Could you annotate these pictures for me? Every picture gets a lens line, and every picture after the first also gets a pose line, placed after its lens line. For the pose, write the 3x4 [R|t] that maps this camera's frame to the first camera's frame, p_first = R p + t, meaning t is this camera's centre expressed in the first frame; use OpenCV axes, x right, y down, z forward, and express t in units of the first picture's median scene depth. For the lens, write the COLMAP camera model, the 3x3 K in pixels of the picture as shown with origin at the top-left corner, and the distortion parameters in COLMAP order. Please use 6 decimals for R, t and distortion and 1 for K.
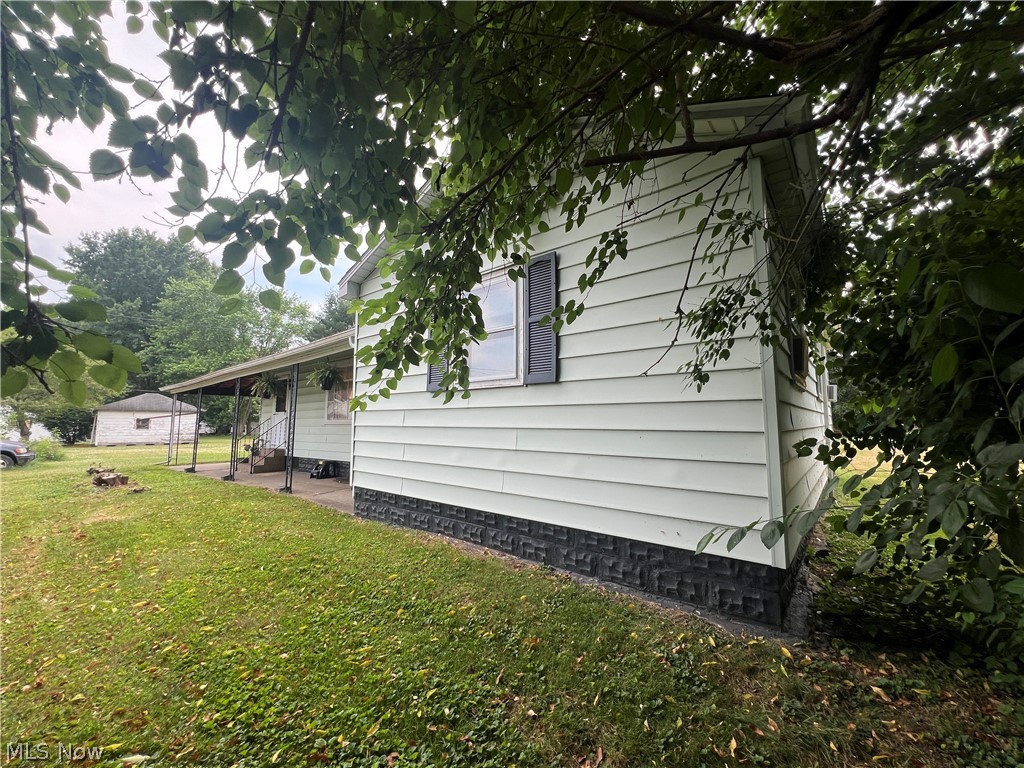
lens RADIAL K [[408.6, 0, 512.0], [0, 408.6, 384.0], [0, 0, 1]] dist [0.000899, 0.000270]
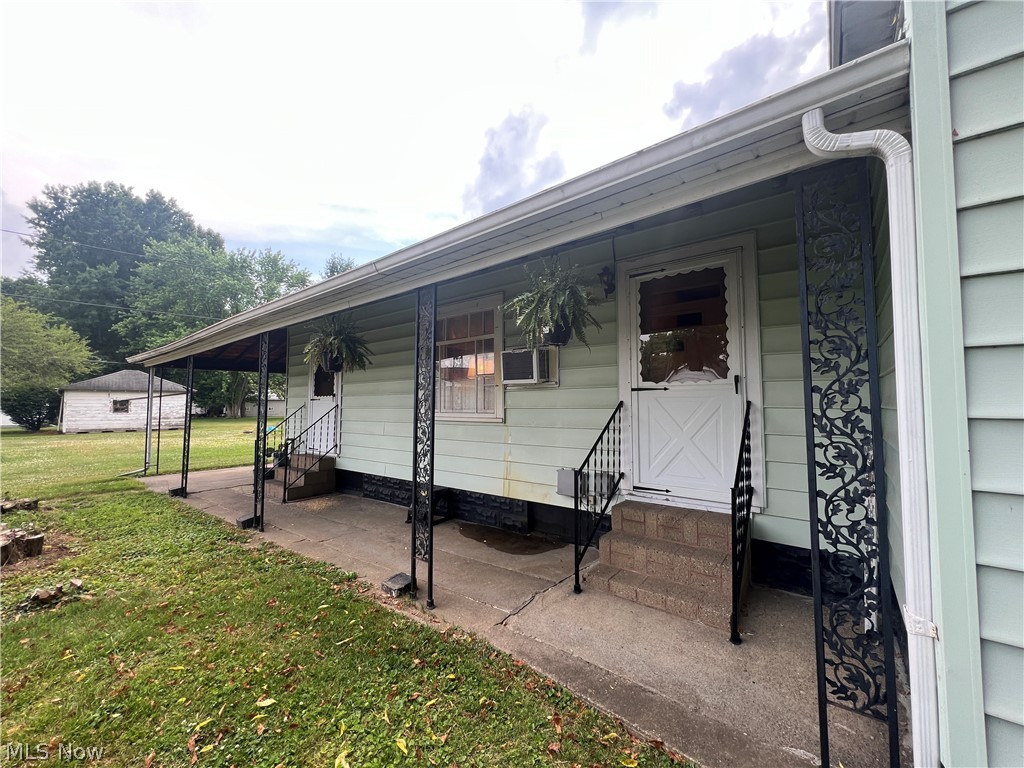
lens RADIAL K [[410.7, 0, 510.1], [0, 410.7, 383.3], [0, 0, 1]] dist [0.000511, -0.000316]
pose [[0.999898, 0.004691, 0.013477, -0.077981], [-0.005299, 0.998951, 0.045474, 0.005257], [-0.013250, -0.045541, 0.998875, 0.100436]]
